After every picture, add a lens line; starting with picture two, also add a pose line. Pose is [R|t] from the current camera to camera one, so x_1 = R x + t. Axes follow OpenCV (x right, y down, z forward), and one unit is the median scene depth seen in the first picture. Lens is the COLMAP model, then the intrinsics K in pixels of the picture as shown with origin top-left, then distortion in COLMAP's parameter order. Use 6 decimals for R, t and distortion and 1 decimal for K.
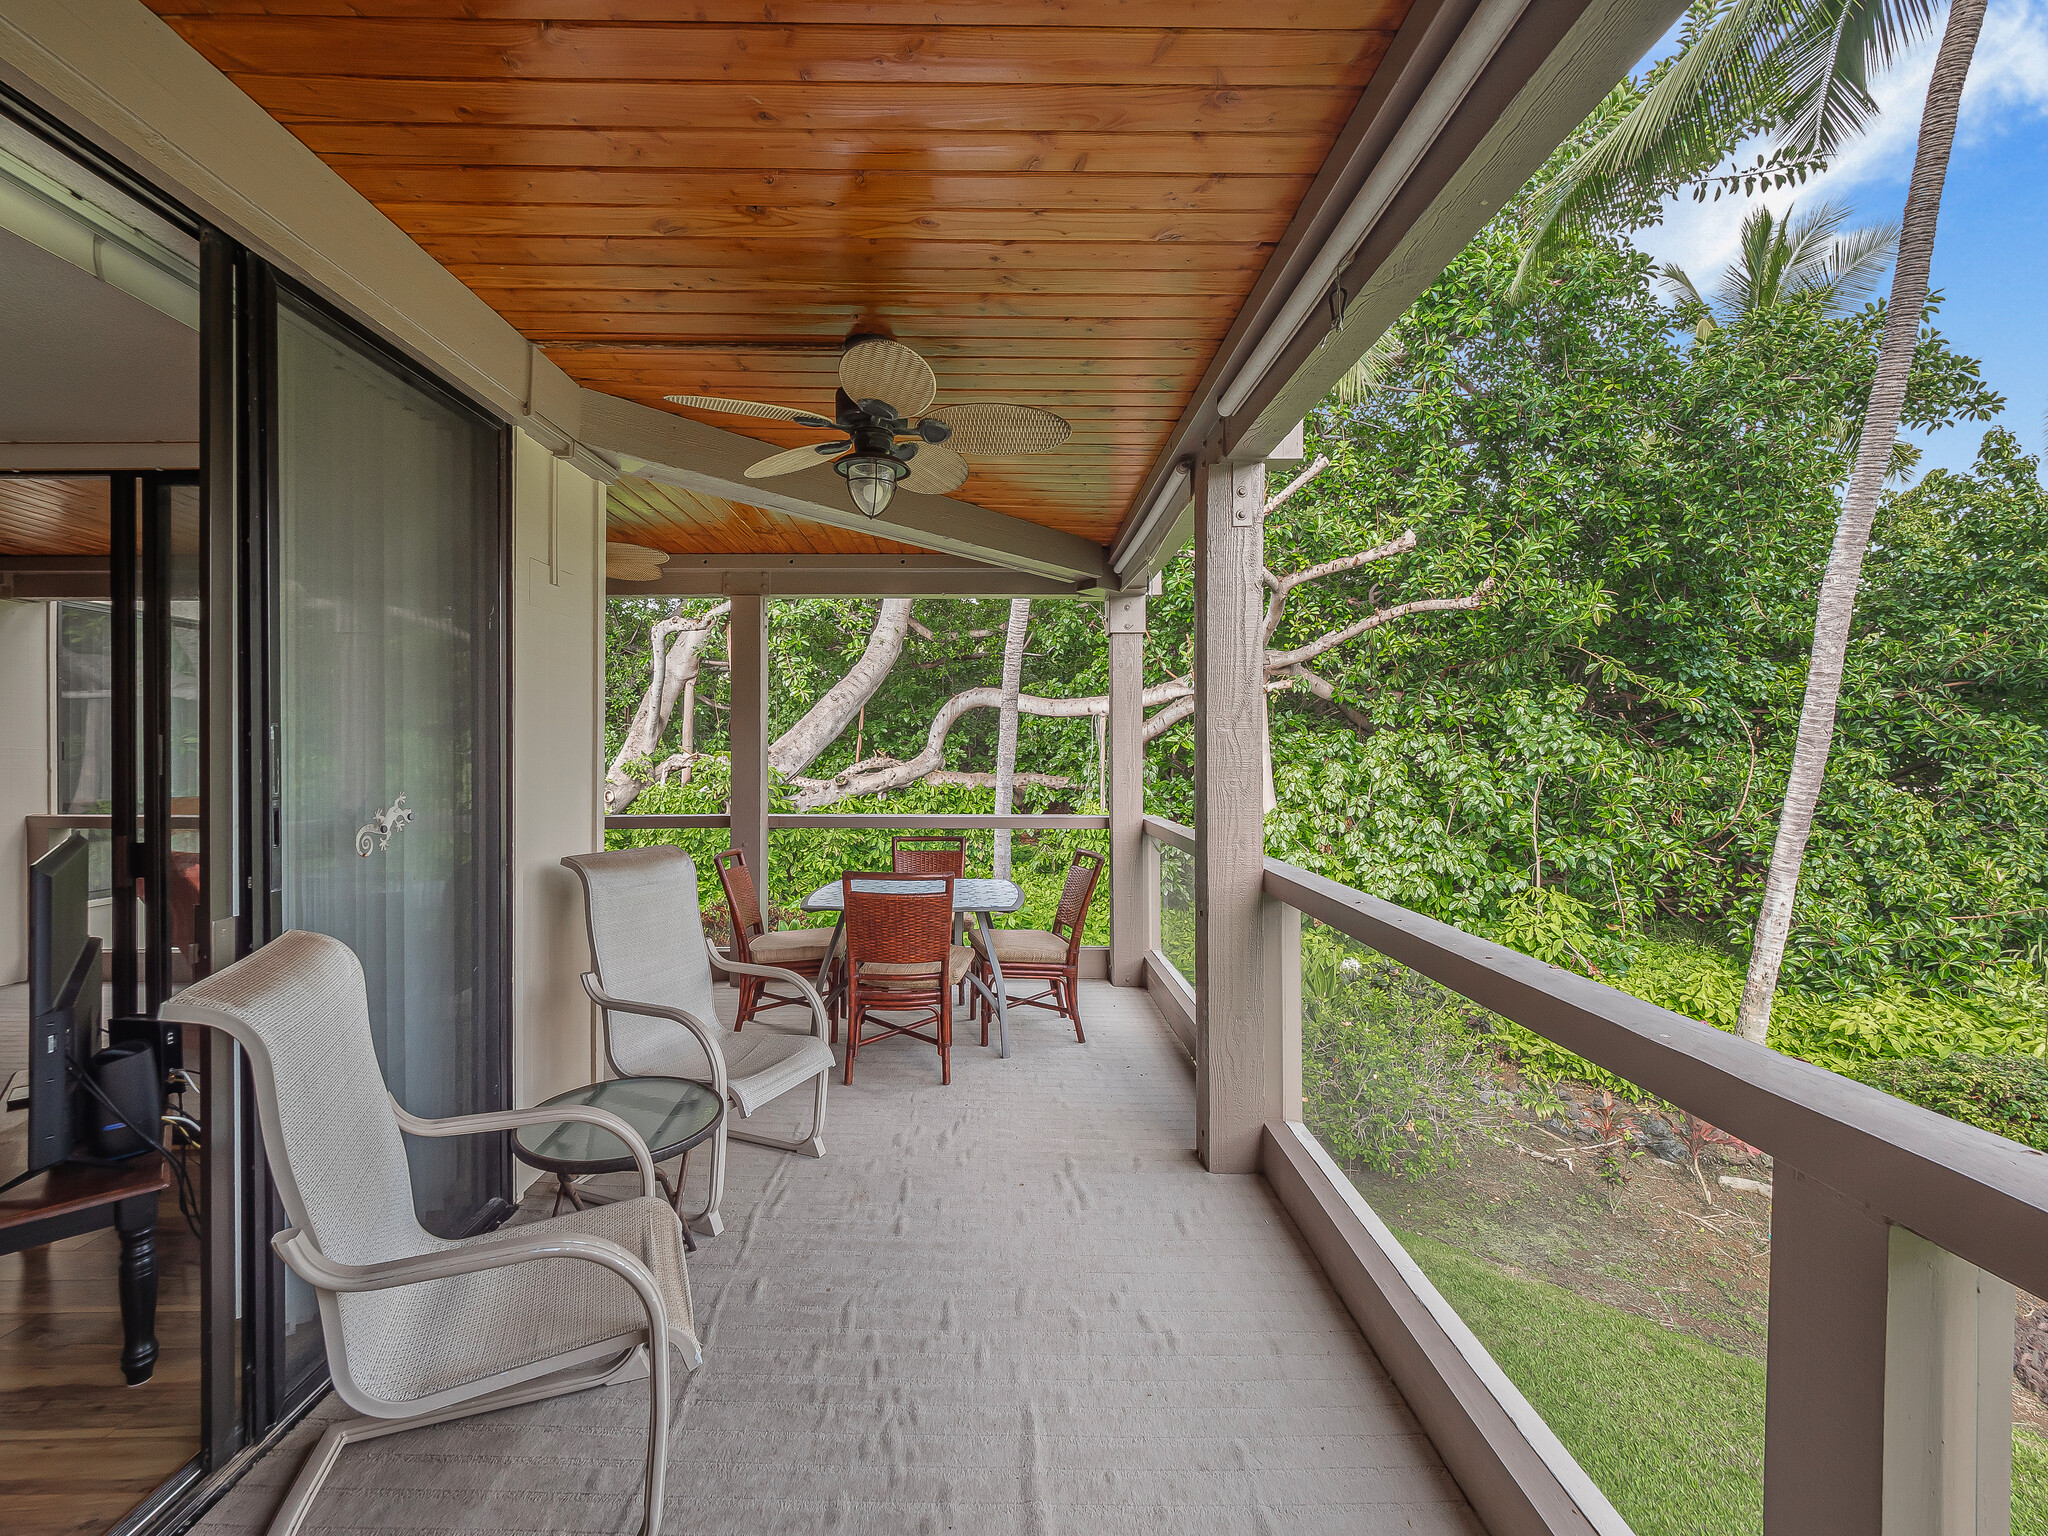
lens RADIAL K [[905.3, 0, 1022.2], [0, 905.3, 761.7], [0, 0, 1]] dist [0.001706, -0.001644]
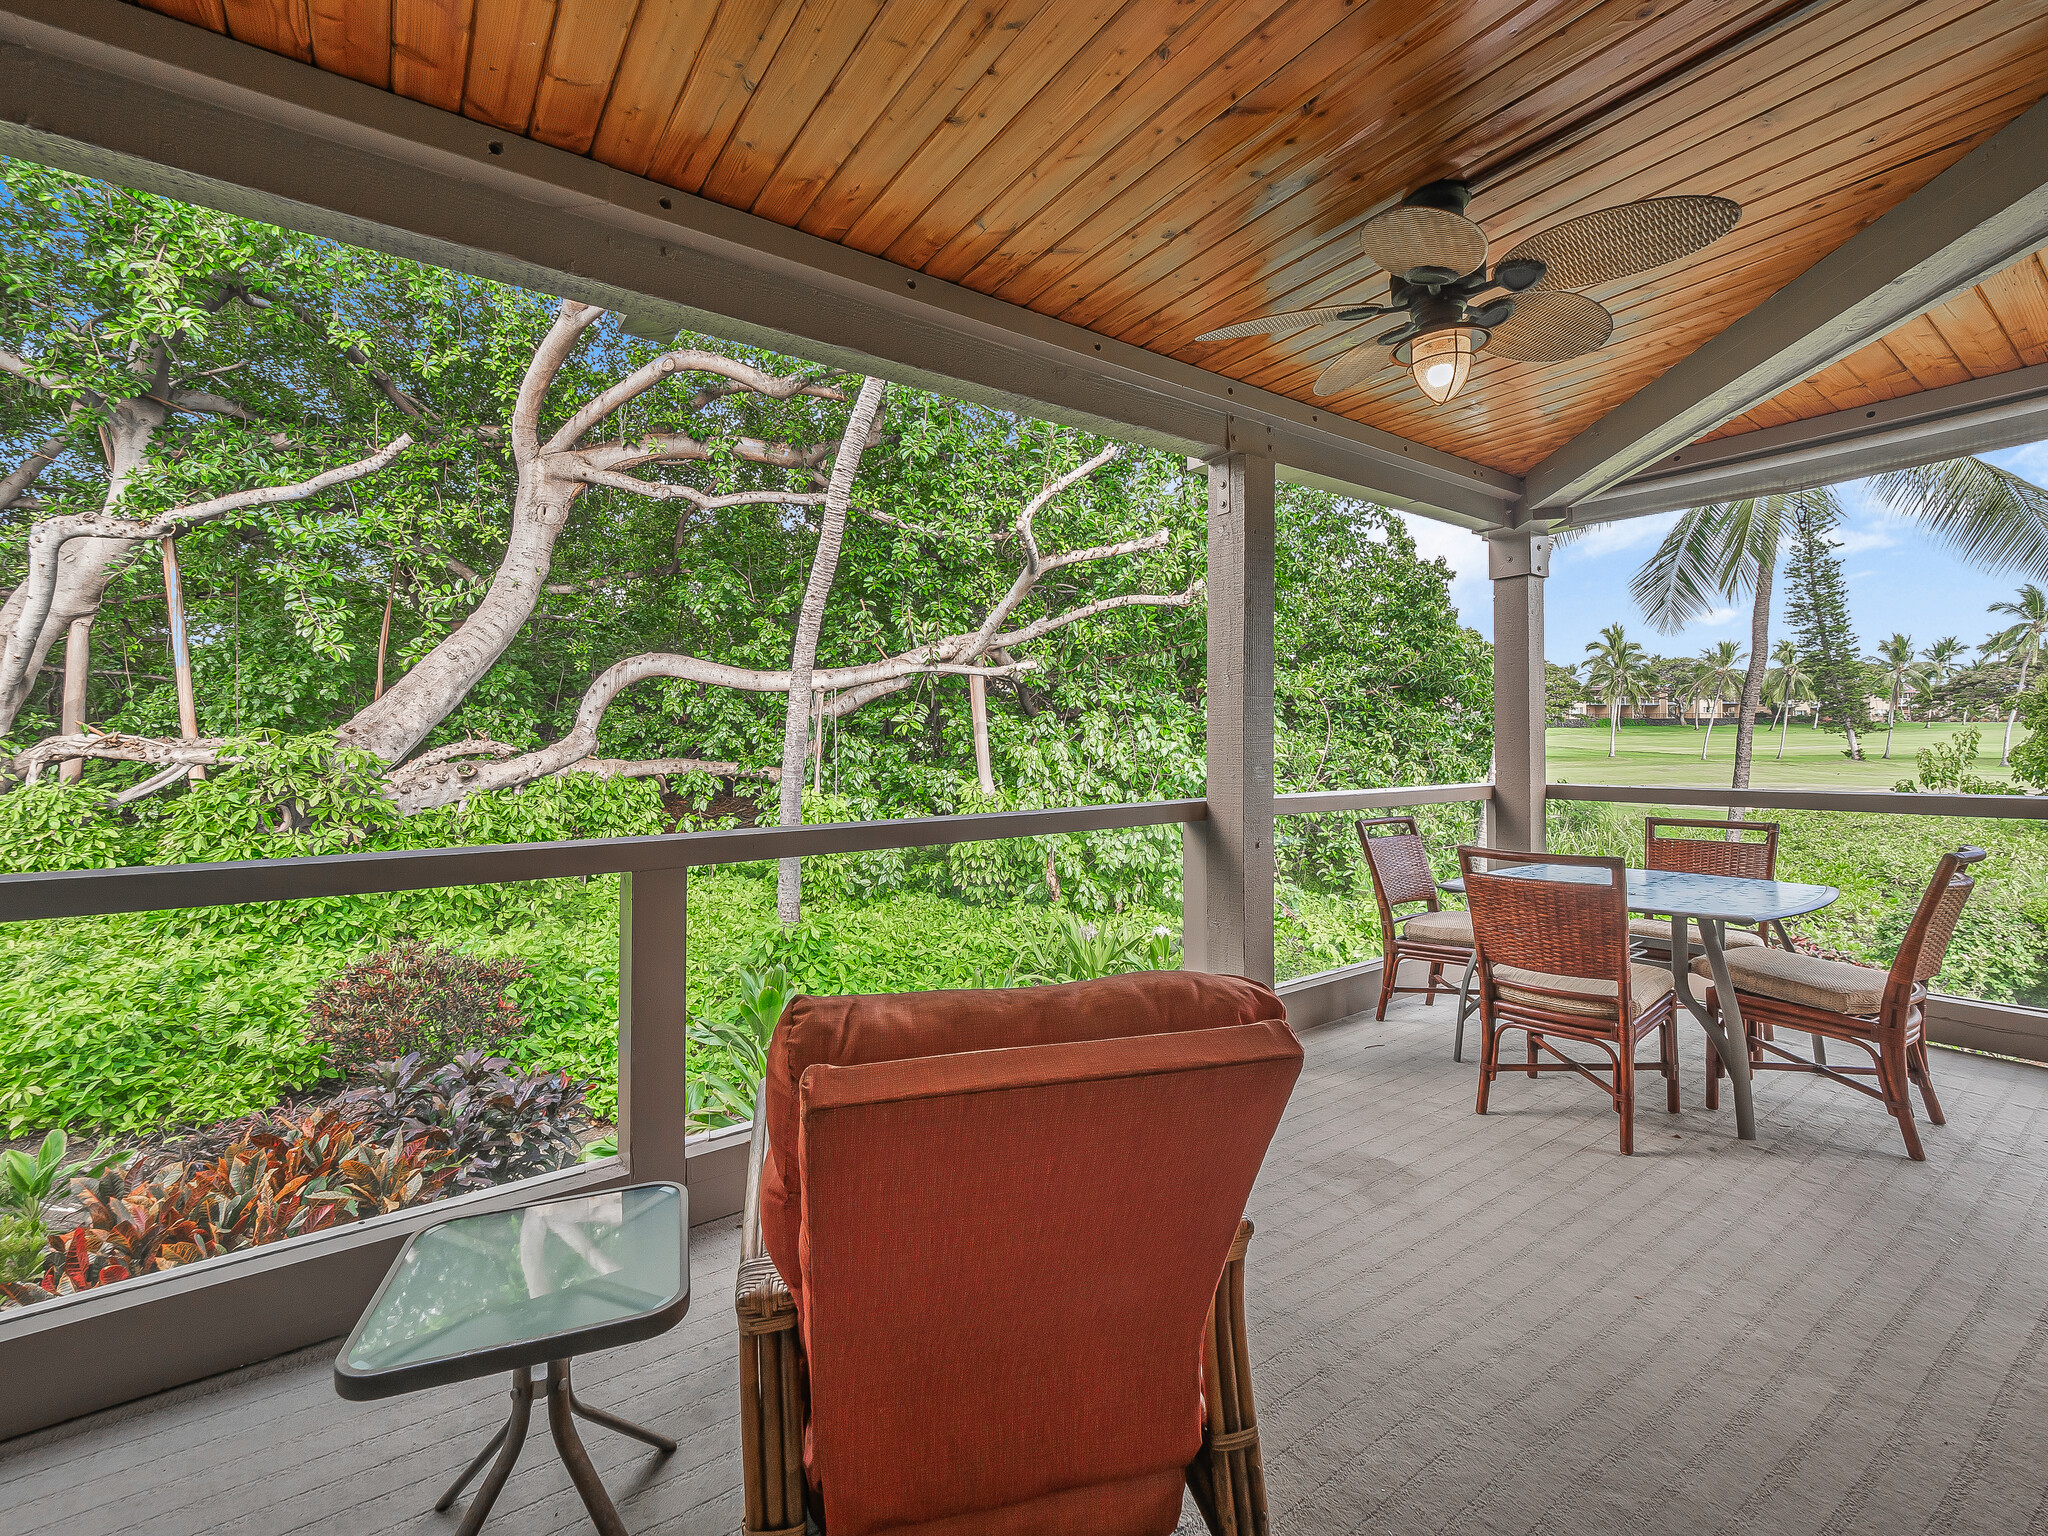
lens RADIAL K [[905.3, 0, 973.0], [0, 905.3, 748.6], [0, 0, 1]] dist [0.001706, -0.001644]
pose [[0.820681, -0.004712, 0.571368, -0.275966], [0.006507, 0.999978, -0.001099, 0.006727], [-0.571350, 0.004620, 0.820693, 0.169901]]
